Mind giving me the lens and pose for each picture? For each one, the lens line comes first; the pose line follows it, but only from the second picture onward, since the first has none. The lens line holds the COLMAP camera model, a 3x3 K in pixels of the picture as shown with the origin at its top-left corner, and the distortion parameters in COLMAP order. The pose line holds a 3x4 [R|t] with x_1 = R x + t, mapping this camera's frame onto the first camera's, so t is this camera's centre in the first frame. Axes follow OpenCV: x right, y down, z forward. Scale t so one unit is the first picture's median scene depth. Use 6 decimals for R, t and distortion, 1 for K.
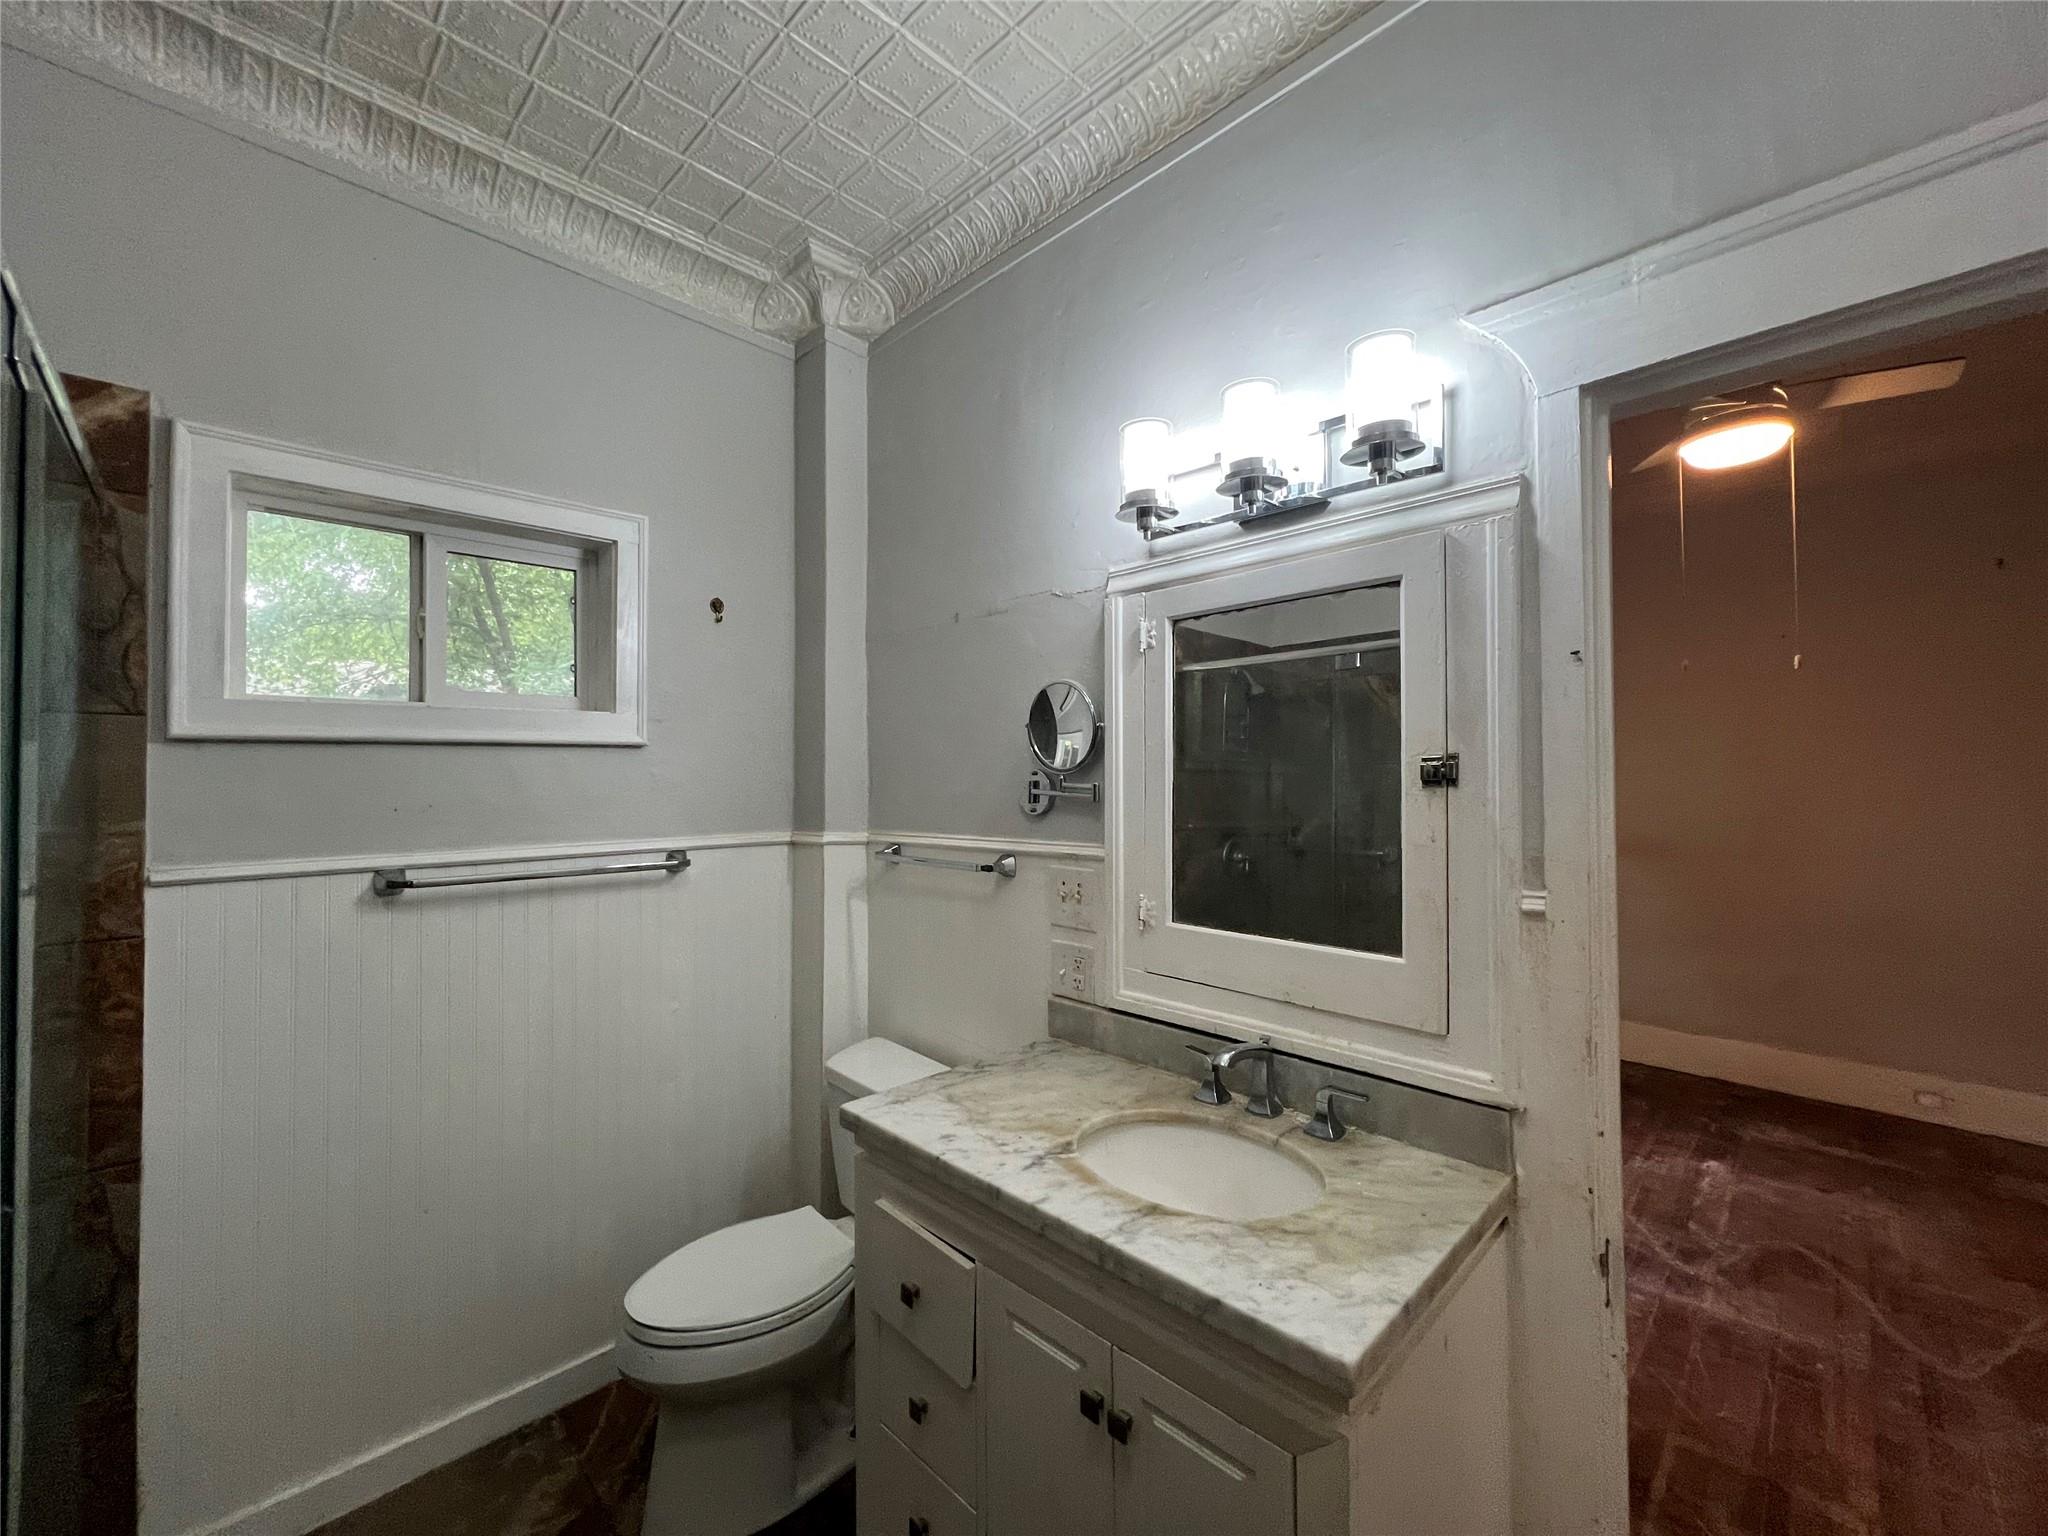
lens RADIAL K [[817.5, 0, 1017.0], [0, 817.5, 767.3], [0, 0, 1]] dist [-0.001018, 0.000234]
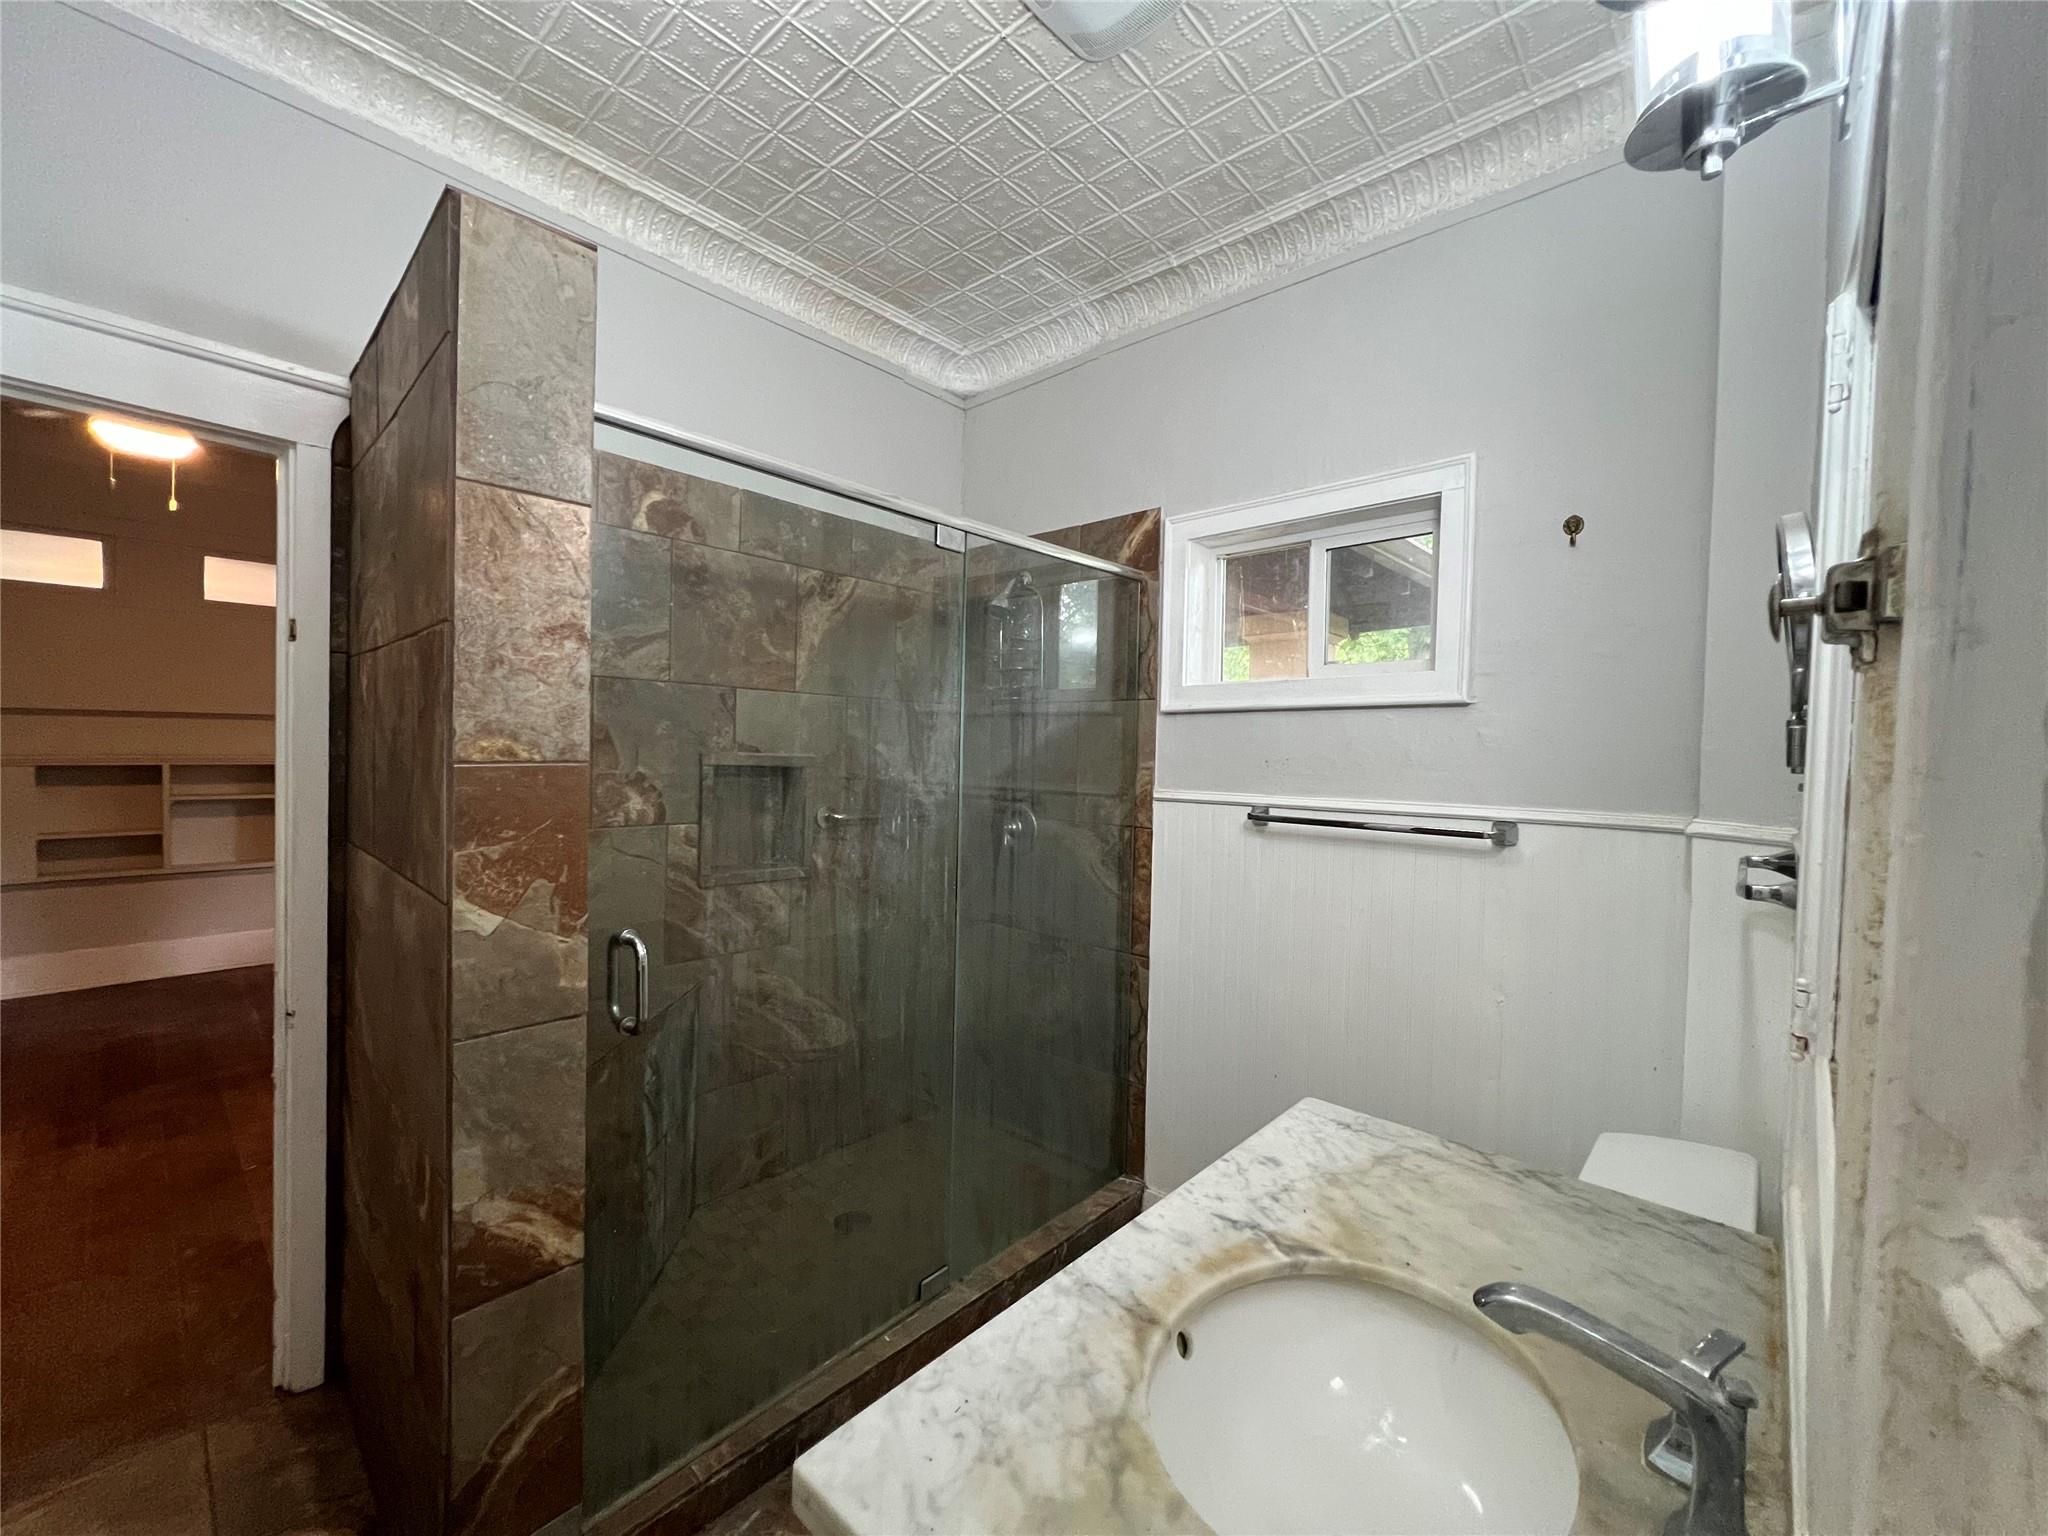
lens RADIAL K [[817.5, 0, 1022.7], [0, 817.5, 766.6], [0, 0, 1]] dist [-0.001018, 0.000234]
pose [[0.058967, 0.022320, -0.998010, 0.623744], [-0.008627, 0.999724, 0.021848, 0.041785], [0.998223, 0.007322, 0.059143, 0.628145]]
